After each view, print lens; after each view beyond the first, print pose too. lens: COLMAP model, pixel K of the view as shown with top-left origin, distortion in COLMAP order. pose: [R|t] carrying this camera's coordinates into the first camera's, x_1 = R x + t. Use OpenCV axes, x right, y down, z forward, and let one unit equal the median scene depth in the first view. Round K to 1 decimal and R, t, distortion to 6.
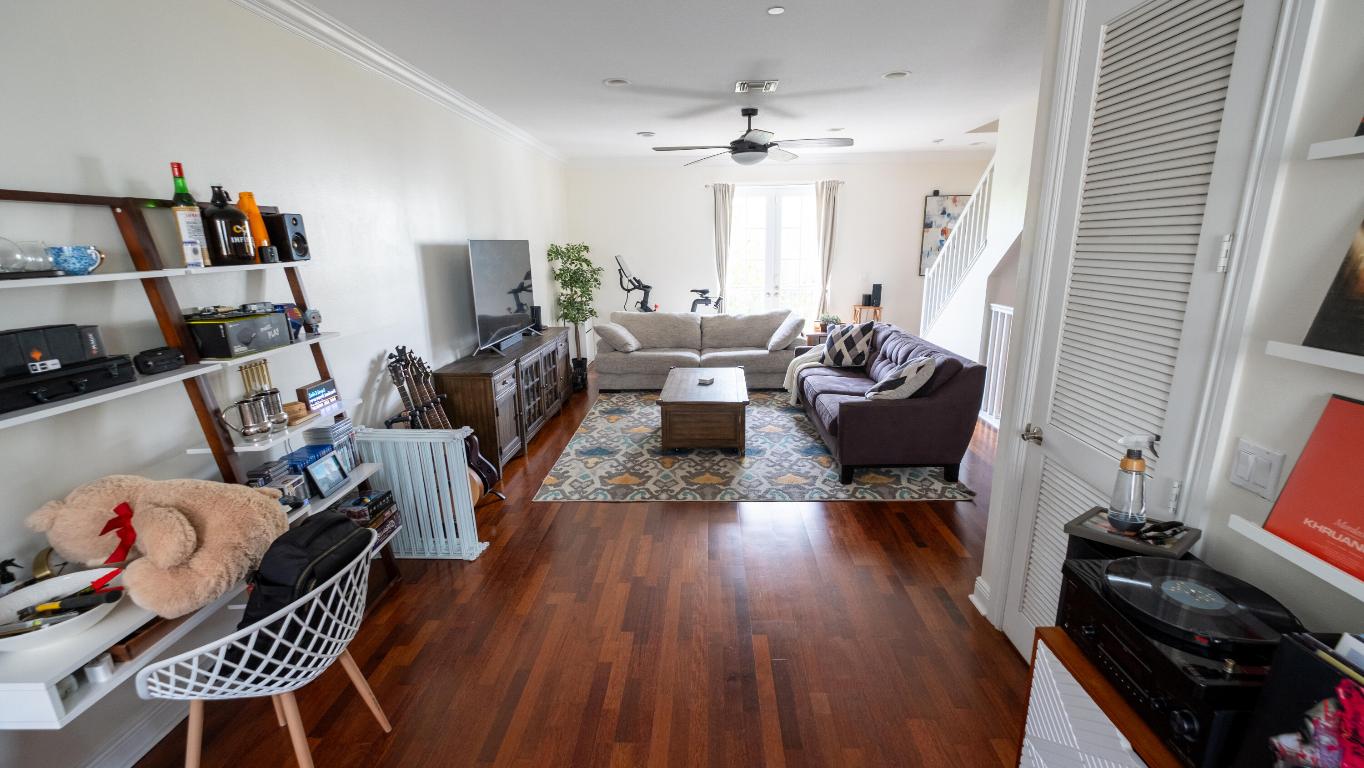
lens RADIAL K [[591.5, 0, 680.5], [0, 591.5, 395.9], [0, 0, 1]] dist [0.001540, -0.000130]
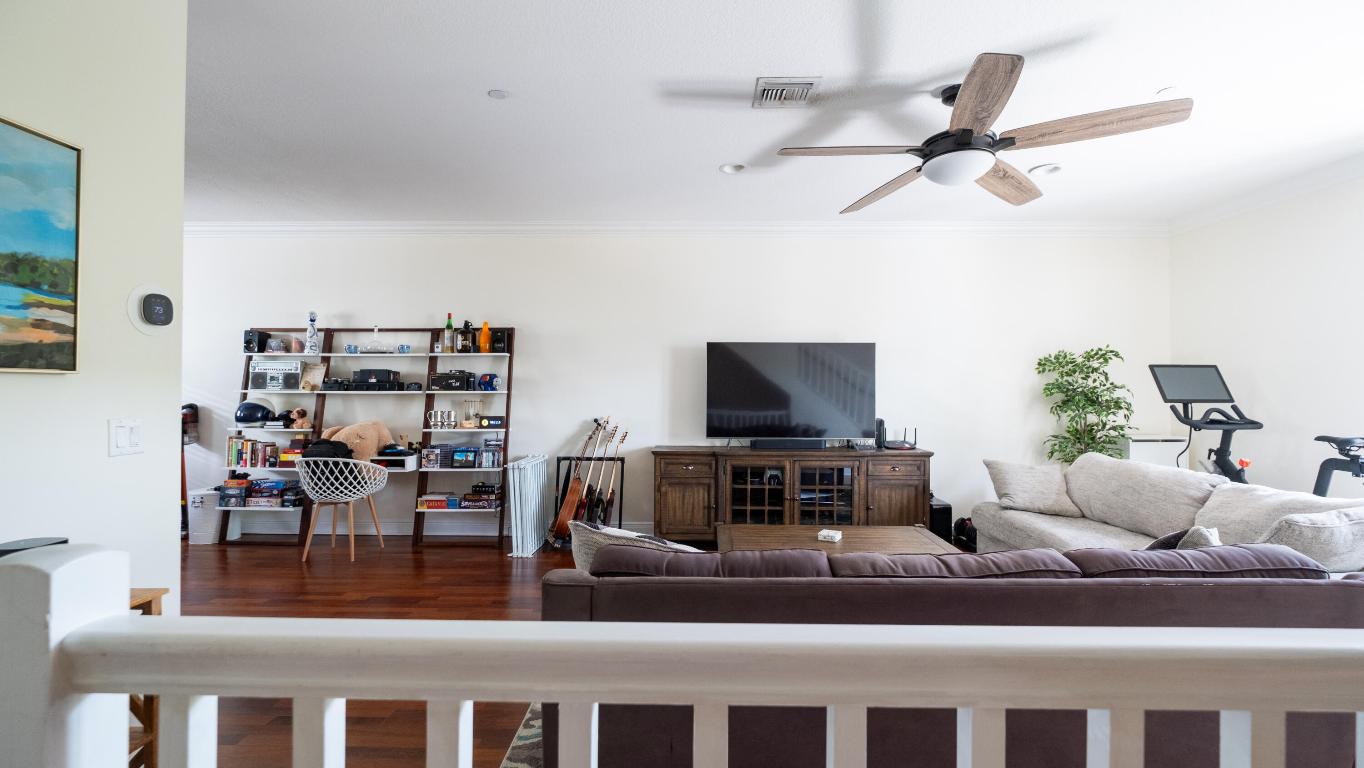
lens RADIAL K [[591.5, 0, 681.3], [0, 591.5, 388.6], [0, 0, 1]] dist [0.001540, -0.000130]
pose [[0.027926, 0.005878, -0.999593, 1.272372], [-0.260047, 0.965595, -0.001588, -0.255285], [0.965192, 0.259985, 0.028494, 1.485513]]
